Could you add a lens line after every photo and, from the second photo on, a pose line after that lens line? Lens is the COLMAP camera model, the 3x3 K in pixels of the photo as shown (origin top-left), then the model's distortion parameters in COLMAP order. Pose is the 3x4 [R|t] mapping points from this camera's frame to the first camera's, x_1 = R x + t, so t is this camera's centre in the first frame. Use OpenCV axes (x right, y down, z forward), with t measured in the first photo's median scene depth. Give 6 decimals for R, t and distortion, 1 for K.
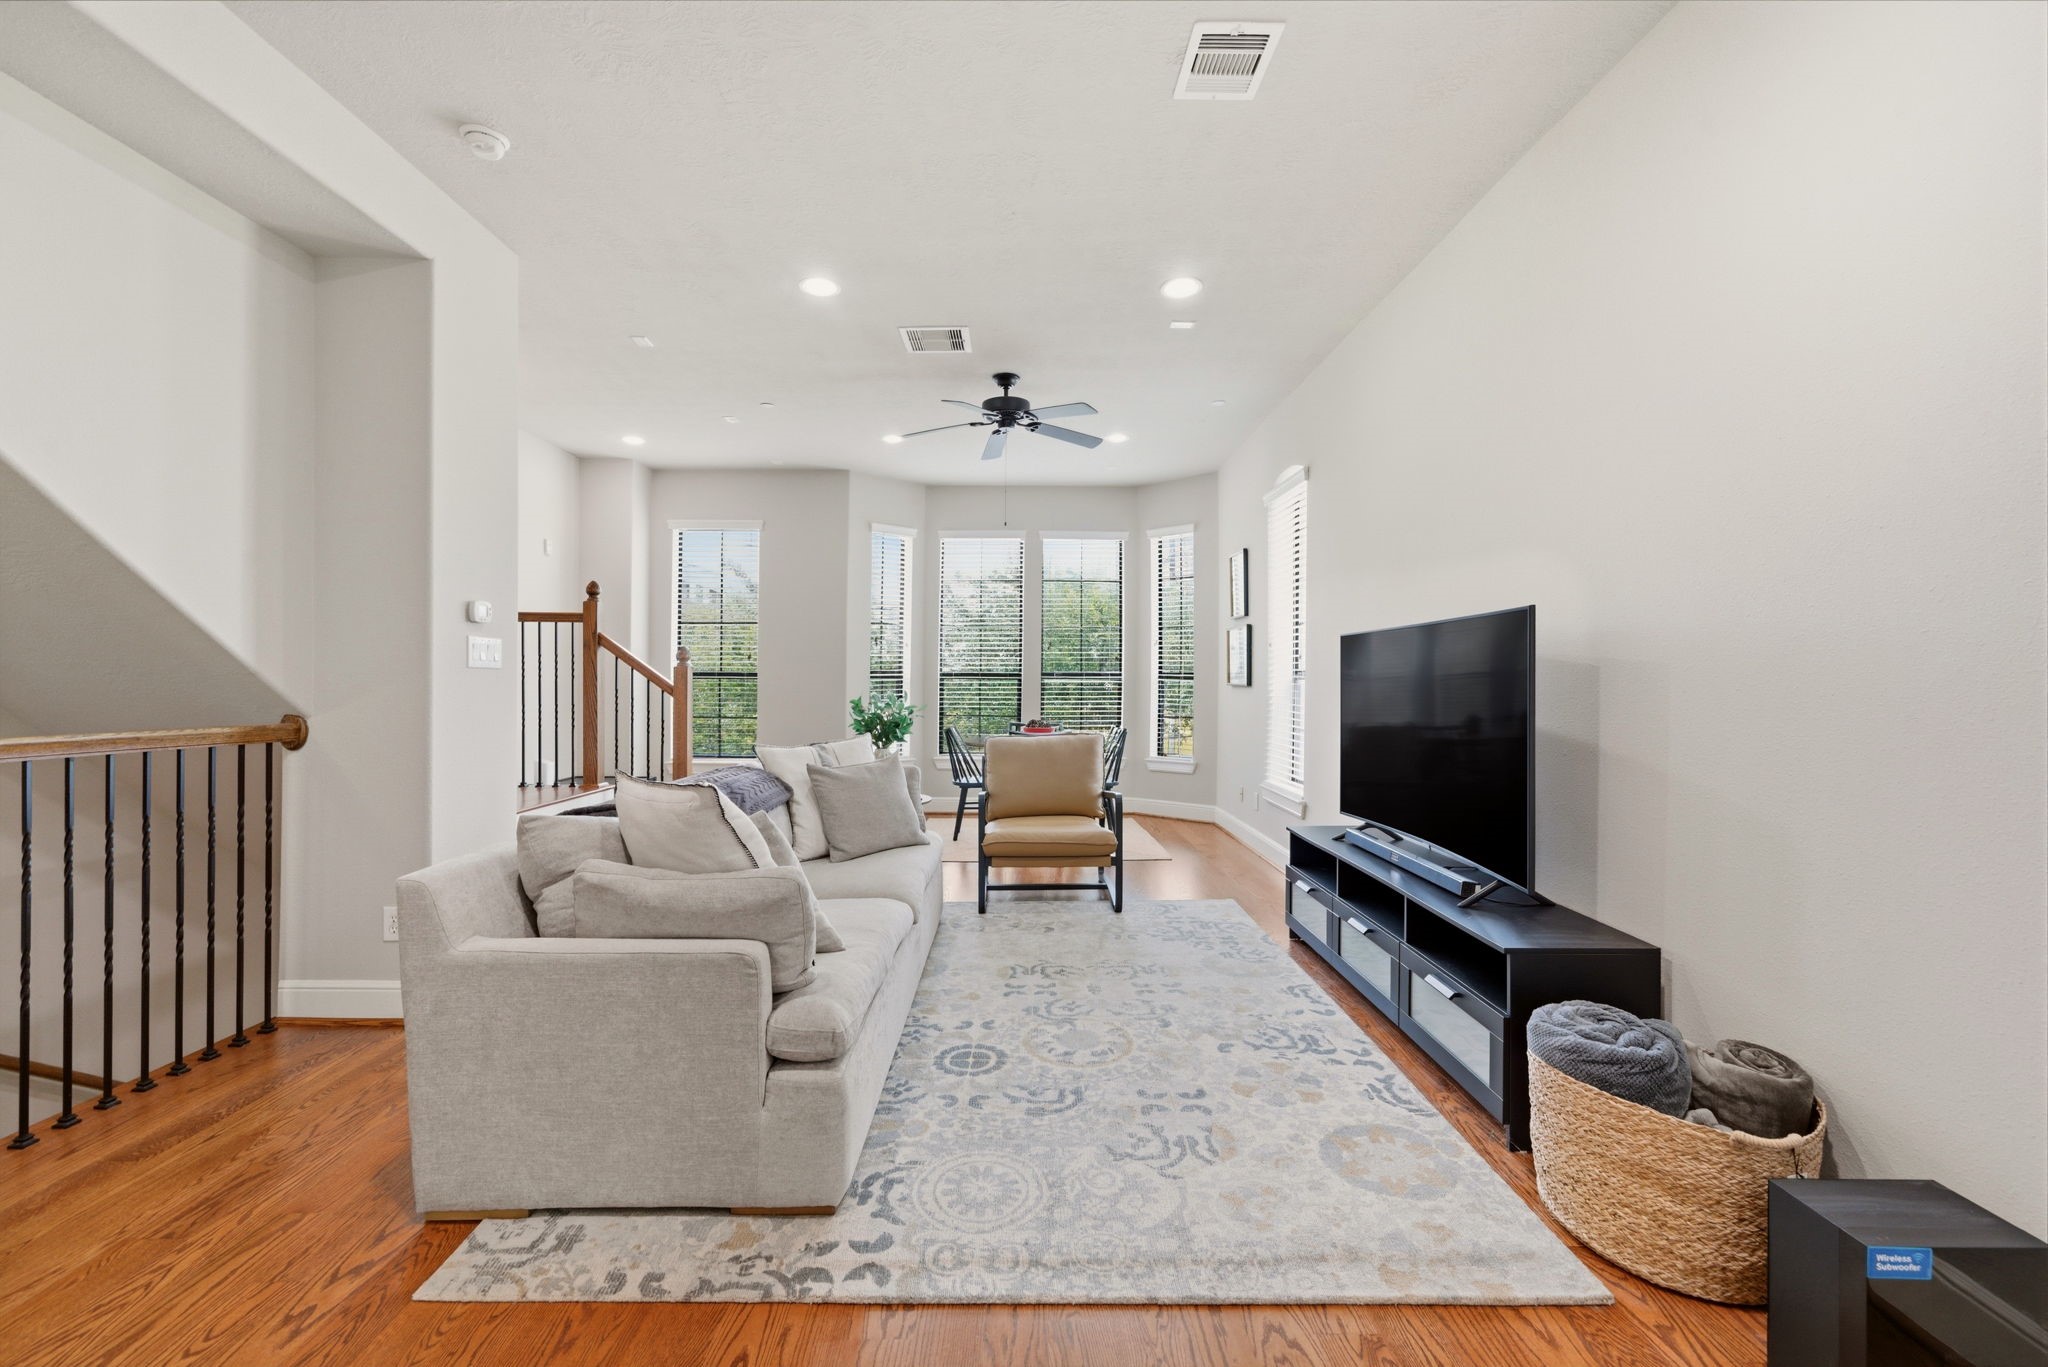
lens RADIAL K [[814.2, 0, 1032.0], [0, 814.2, 678.8], [0, 0, 1]] dist [0.011515, 0.000058]
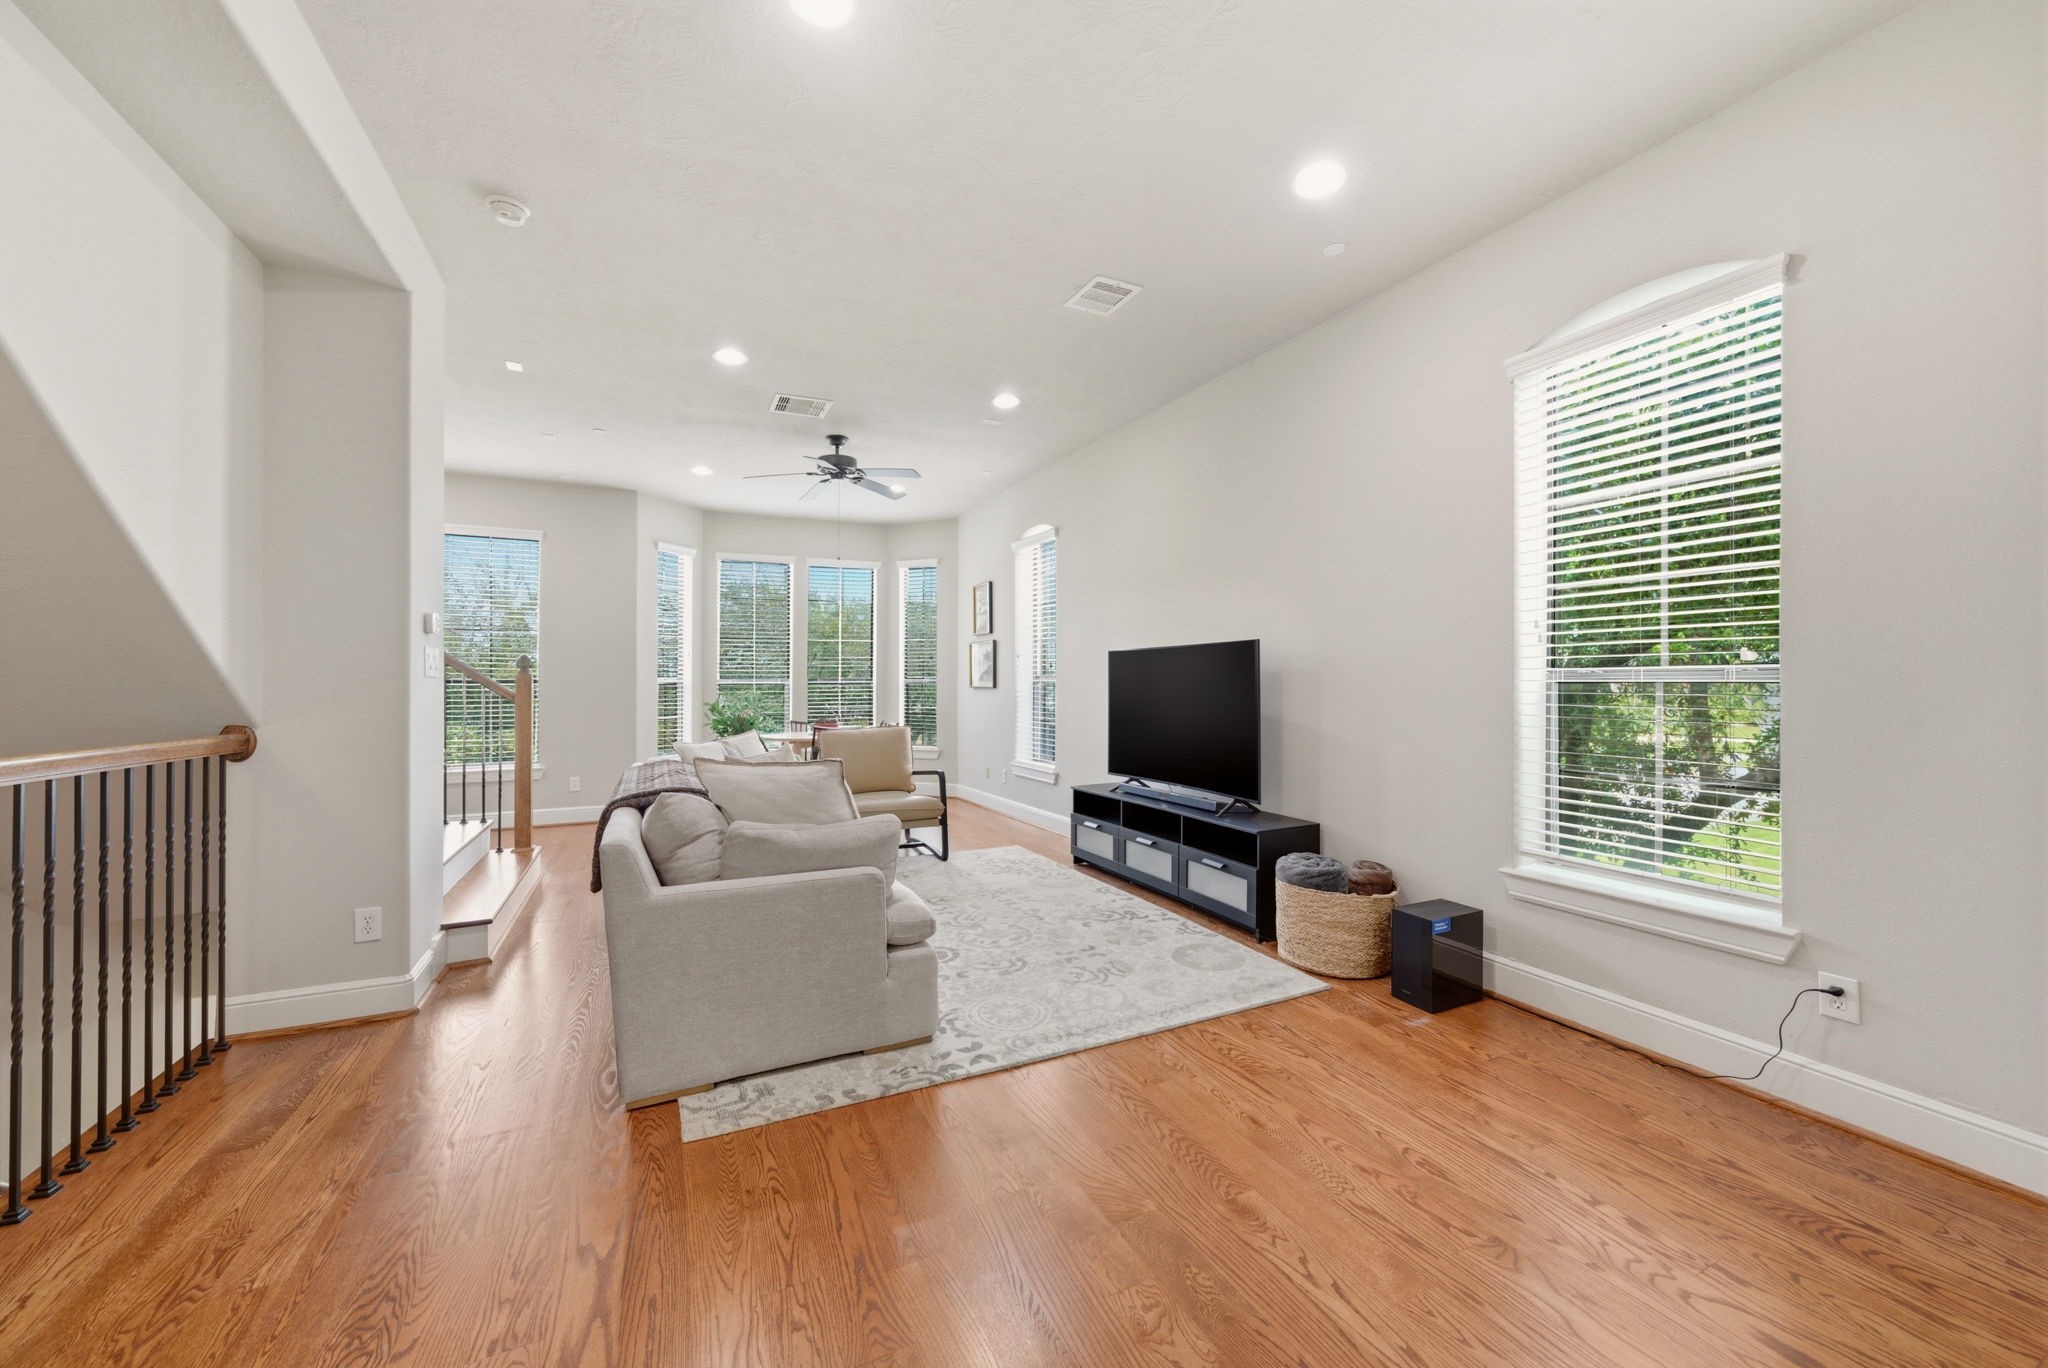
lens RADIAL K [[737.4, 0, 1017.0], [0, 737.4, 682.6], [0, 0, 1]] dist [0.000830, 0.000596]
pose [[0.909207, -0.005975, 0.416301, -0.578191], [0.008030, 0.999963, -0.003186, 0.003380], [-0.416266, 0.006239, 0.909221, -0.259491]]
